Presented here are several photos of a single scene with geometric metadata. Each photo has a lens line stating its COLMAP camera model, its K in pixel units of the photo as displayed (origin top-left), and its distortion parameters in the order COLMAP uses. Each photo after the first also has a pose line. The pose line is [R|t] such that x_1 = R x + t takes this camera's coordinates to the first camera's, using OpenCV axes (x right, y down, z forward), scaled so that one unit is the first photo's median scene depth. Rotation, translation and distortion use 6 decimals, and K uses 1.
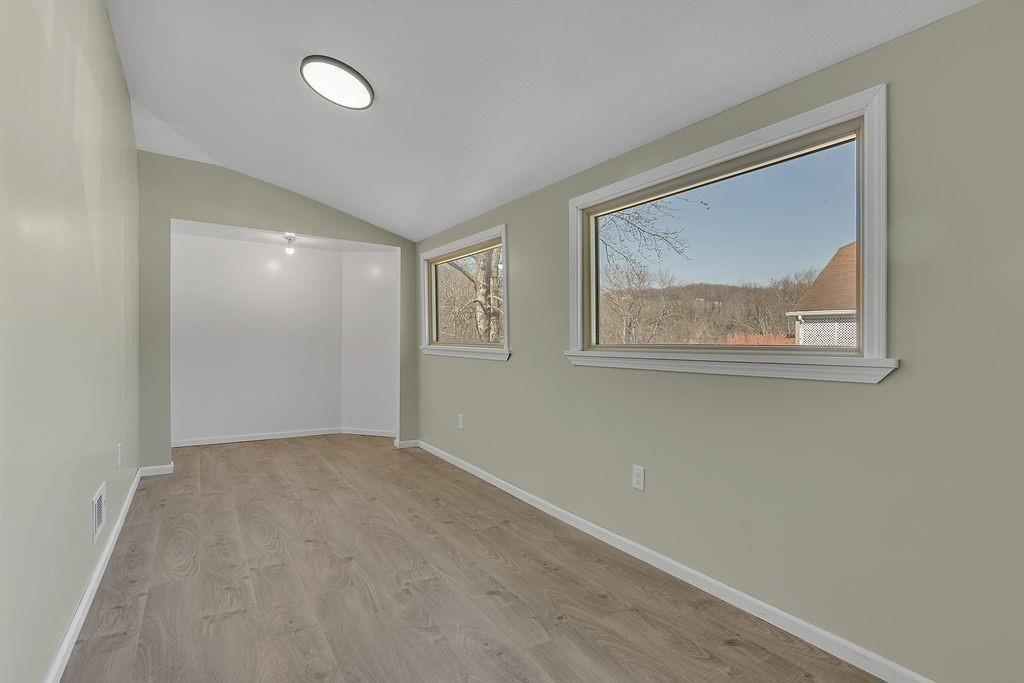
lens RADIAL K [[466.4, 0, 512.7], [0, 466.4, 331.2], [0, 0, 1]] dist [0.001617, 0.000020]
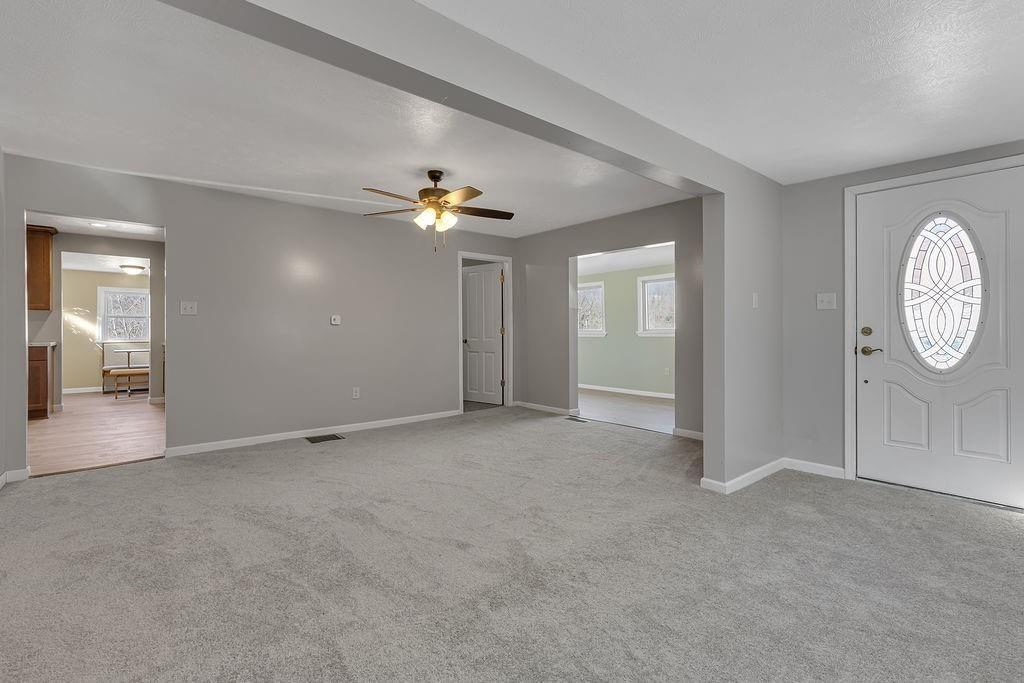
lens RADIAL K [[466.4, 0, 512.7], [0, 466.4, 331.2], [0, 0, 1]] dist [0.001617, 0.000020]
pose [[0.993262, -0.005485, 0.115759, -0.210218], [0.003504, 0.999844, 0.017311, -0.002311], [-0.115836, -0.016788, 0.993126, -0.375308]]
